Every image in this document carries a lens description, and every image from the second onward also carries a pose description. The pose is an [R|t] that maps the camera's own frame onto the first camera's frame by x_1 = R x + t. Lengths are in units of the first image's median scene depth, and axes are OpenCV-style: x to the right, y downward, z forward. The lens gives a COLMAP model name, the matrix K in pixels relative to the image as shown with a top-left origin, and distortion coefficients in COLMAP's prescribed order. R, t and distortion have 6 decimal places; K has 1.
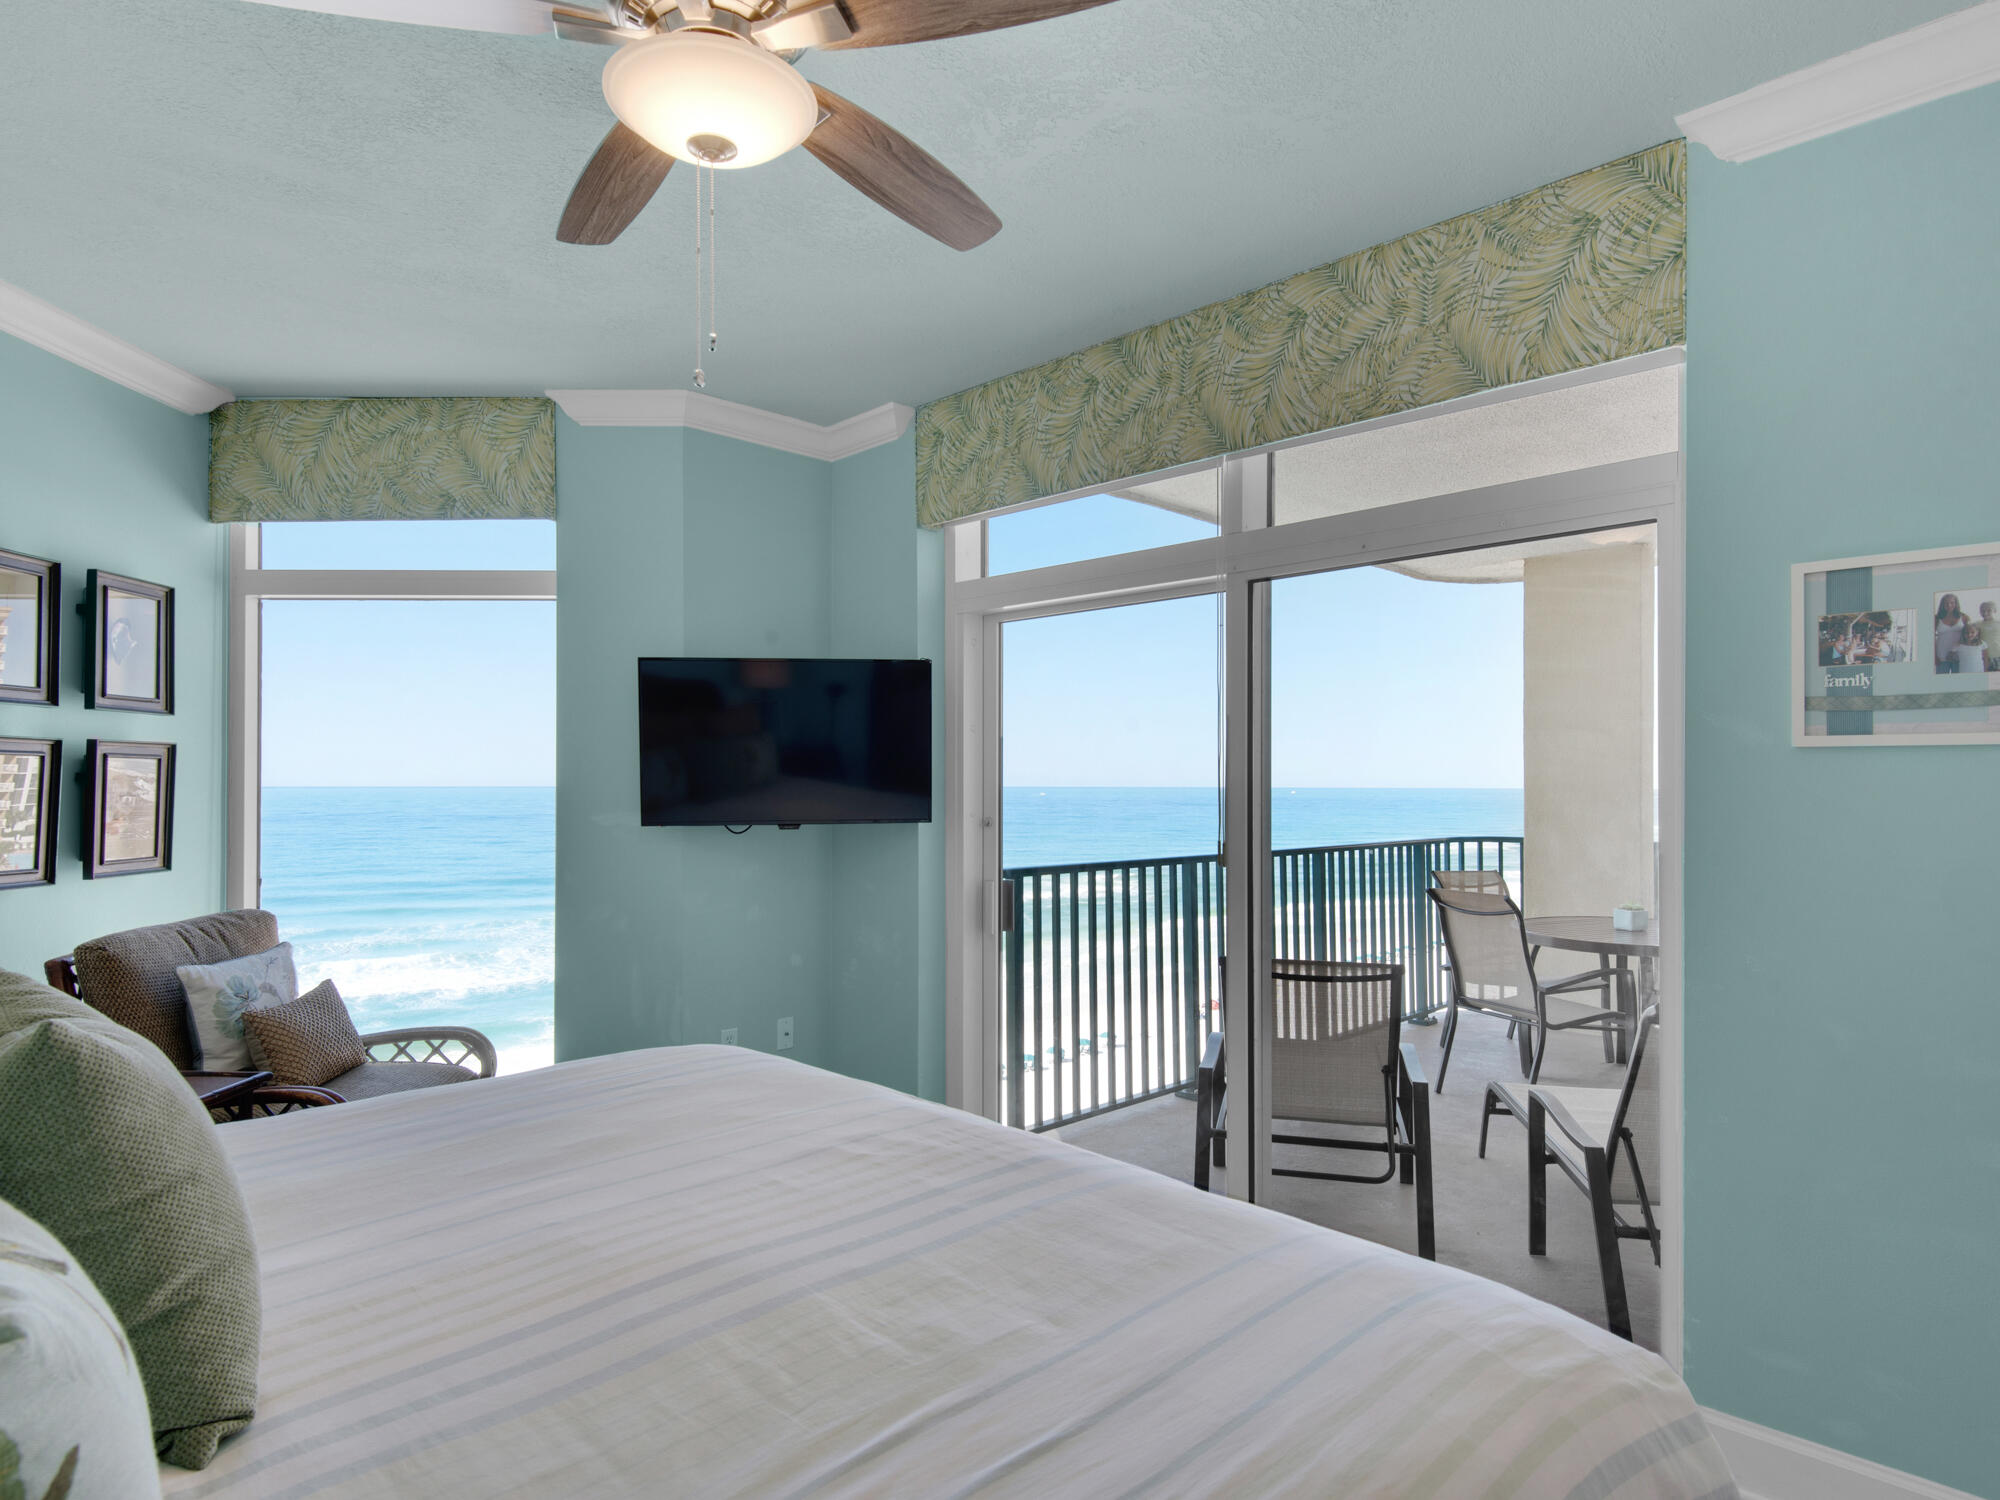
lens RADIAL K [[1177.9, 0, 999.1], [0, 1177.9, 779.2], [0, 0, 1]] dist [0.002281, 0.000384]
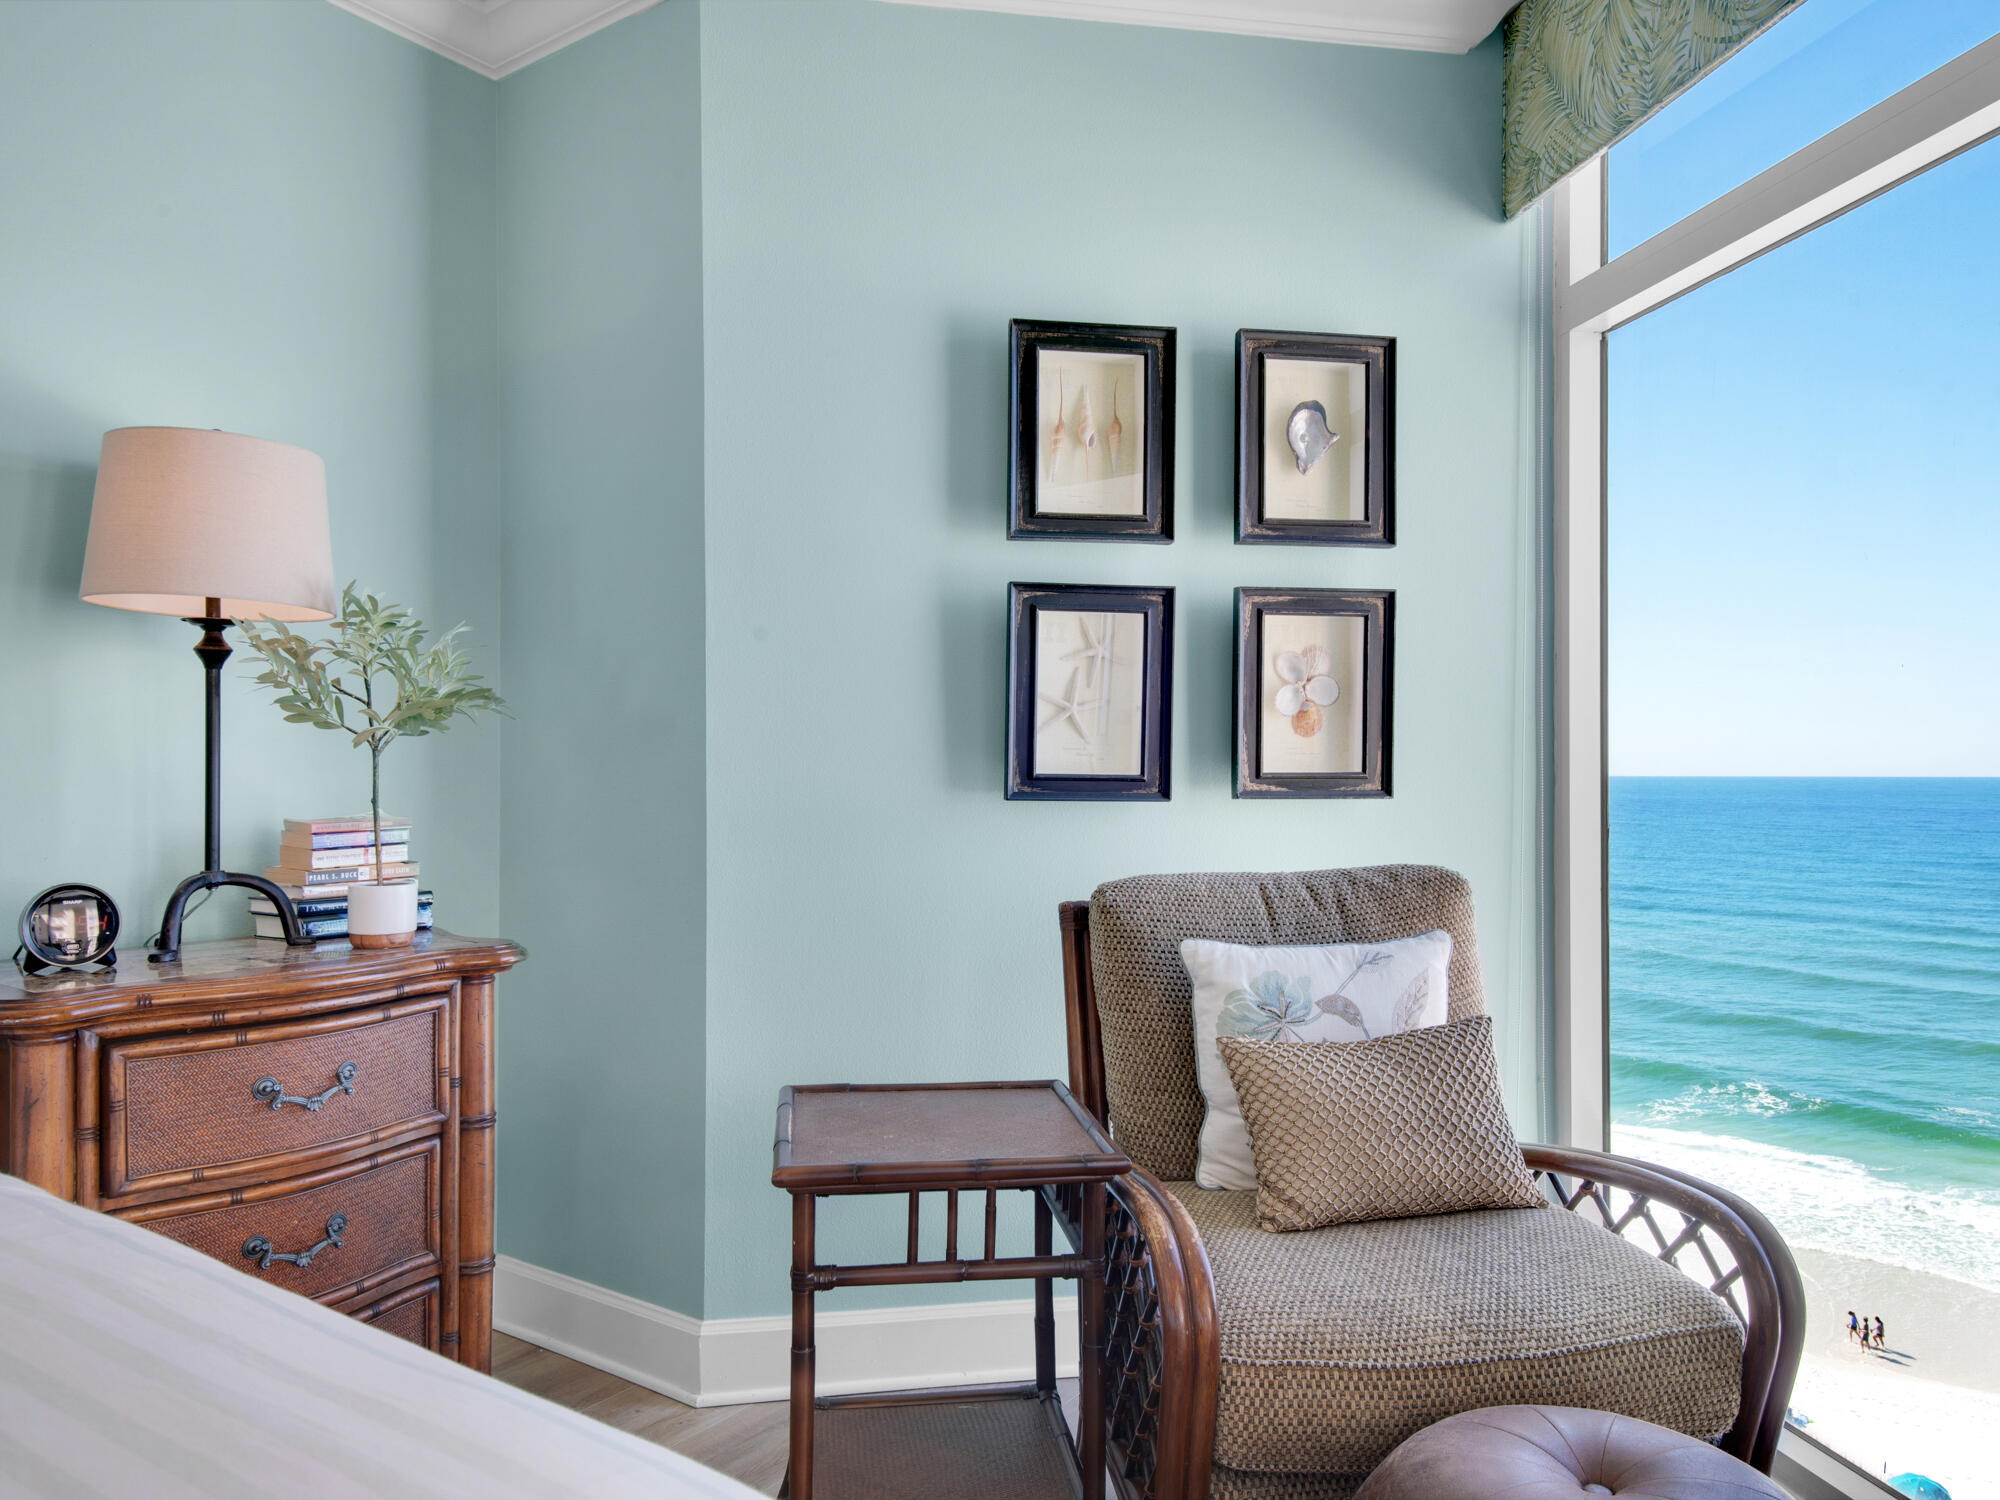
lens RADIAL K [[1375.7, 0, 989.2], [0, 1375.7, 758.9], [0, 0, 1]] dist [0.021705, -0.029100]
pose [[0.159783, -0.009153, -0.987110, -0.023397], [0.003061, 0.999957, -0.008777, 0.059417], [0.987147, -0.001619, 0.159804, 0.633623]]
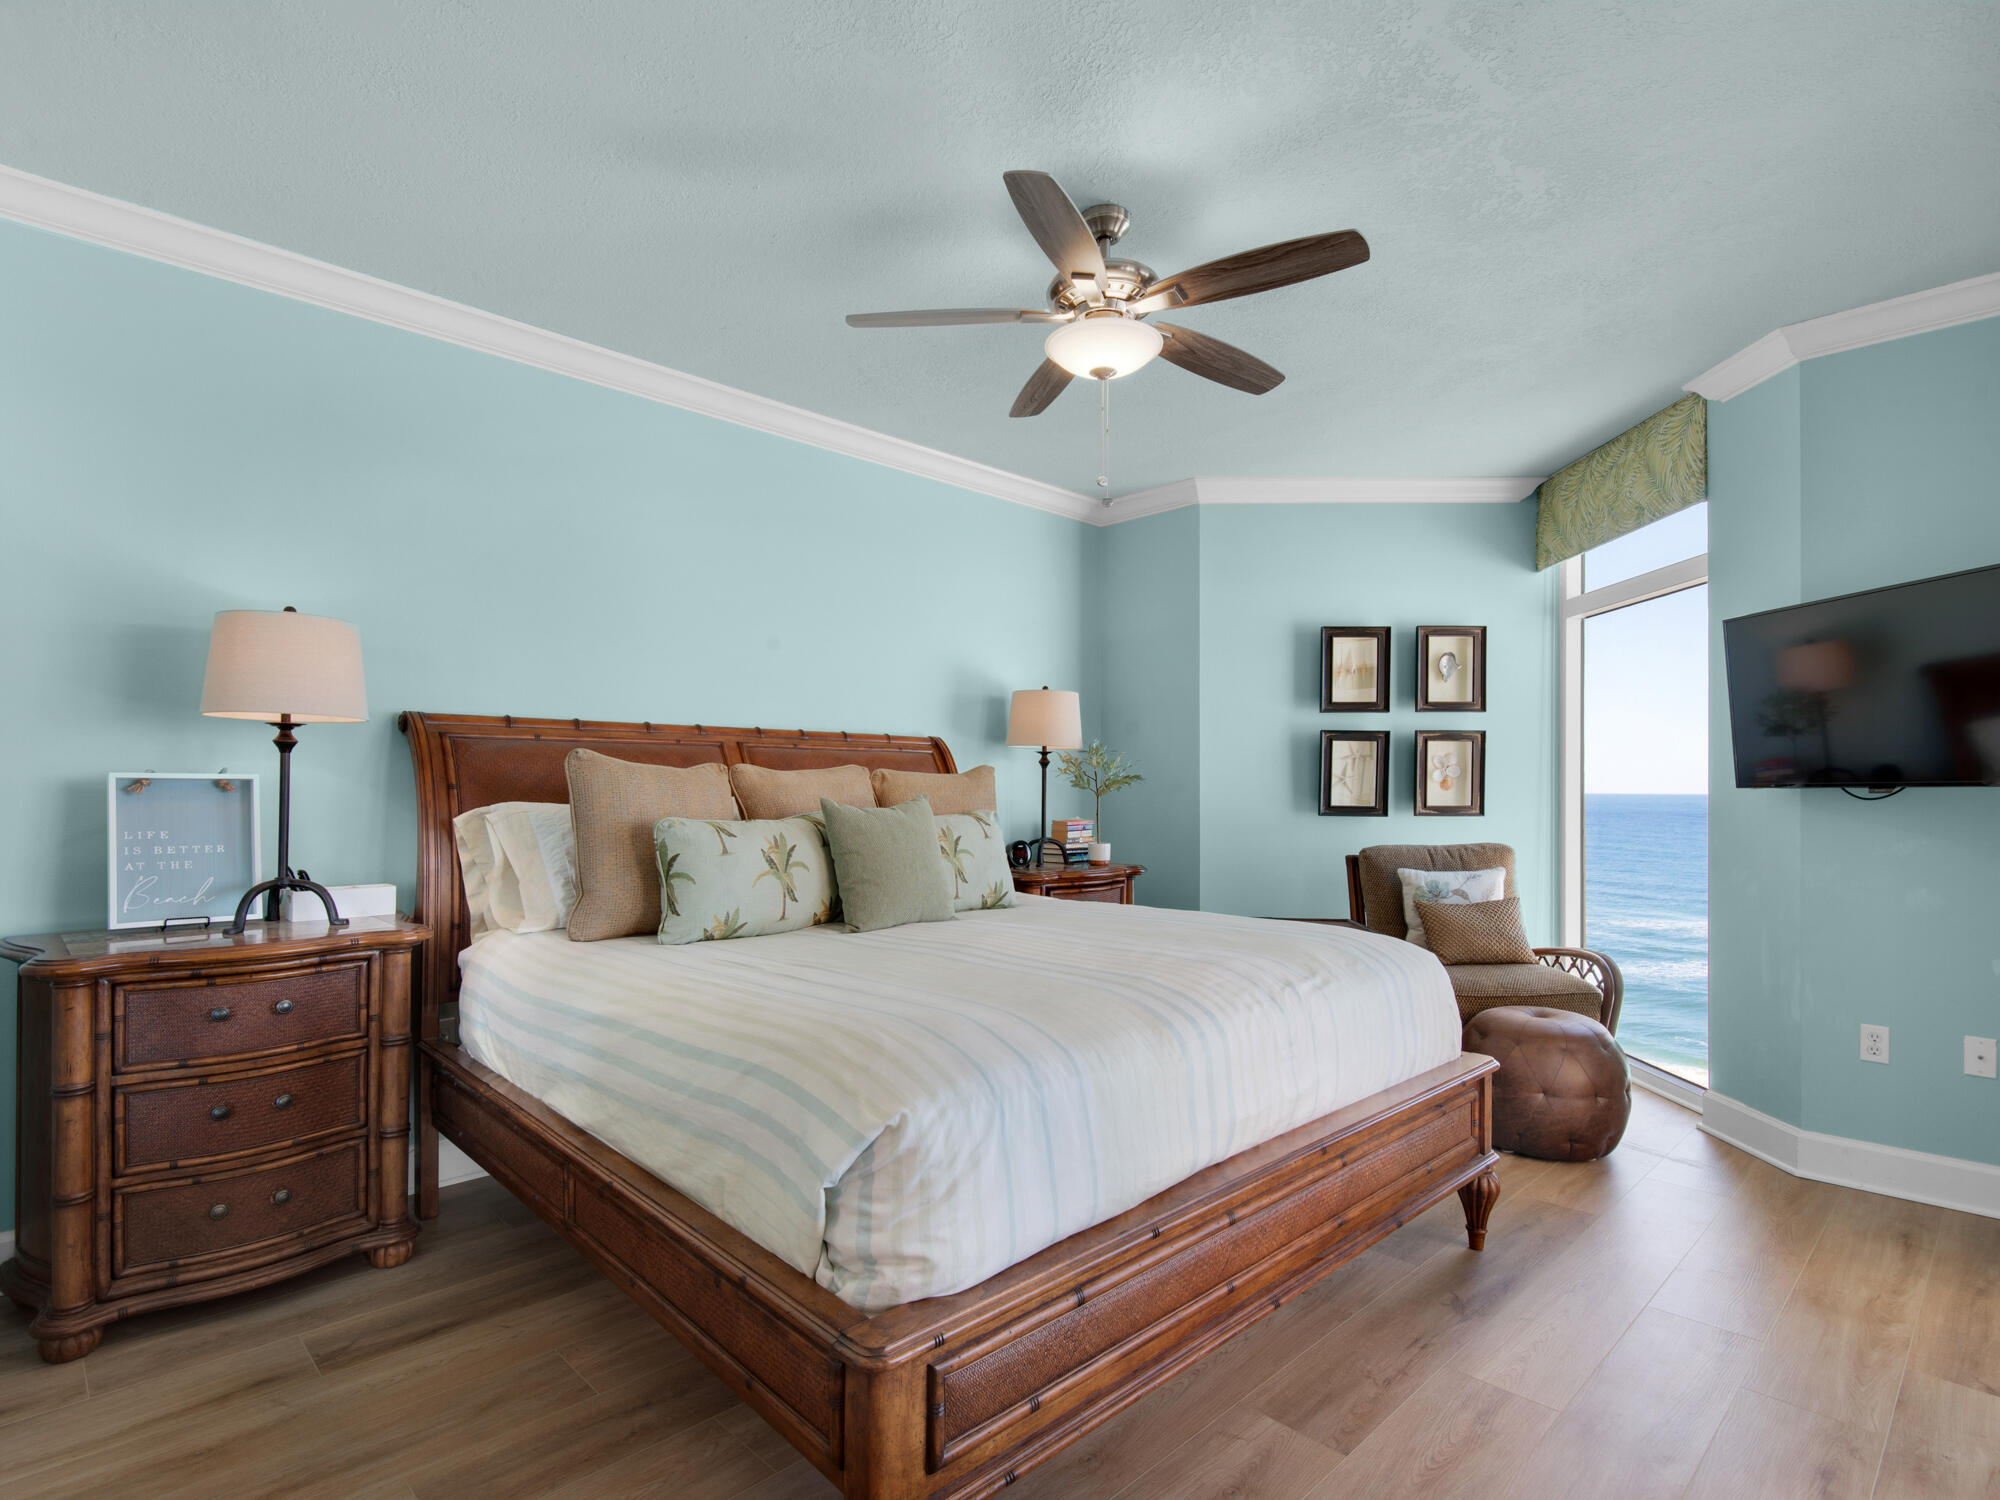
lens RADIAL K [[1016.3, 0, 972.2], [0, 1016.3, 782.4], [0, 0, 1]] dist [0.000488, -0.001444]
pose [[-0.040619, -0.006292, -0.999155, 0.569993], [-0.002094, 0.999979, -0.006212, 0.041672], [0.999172, 0.001840, -0.040632, 0.378903]]
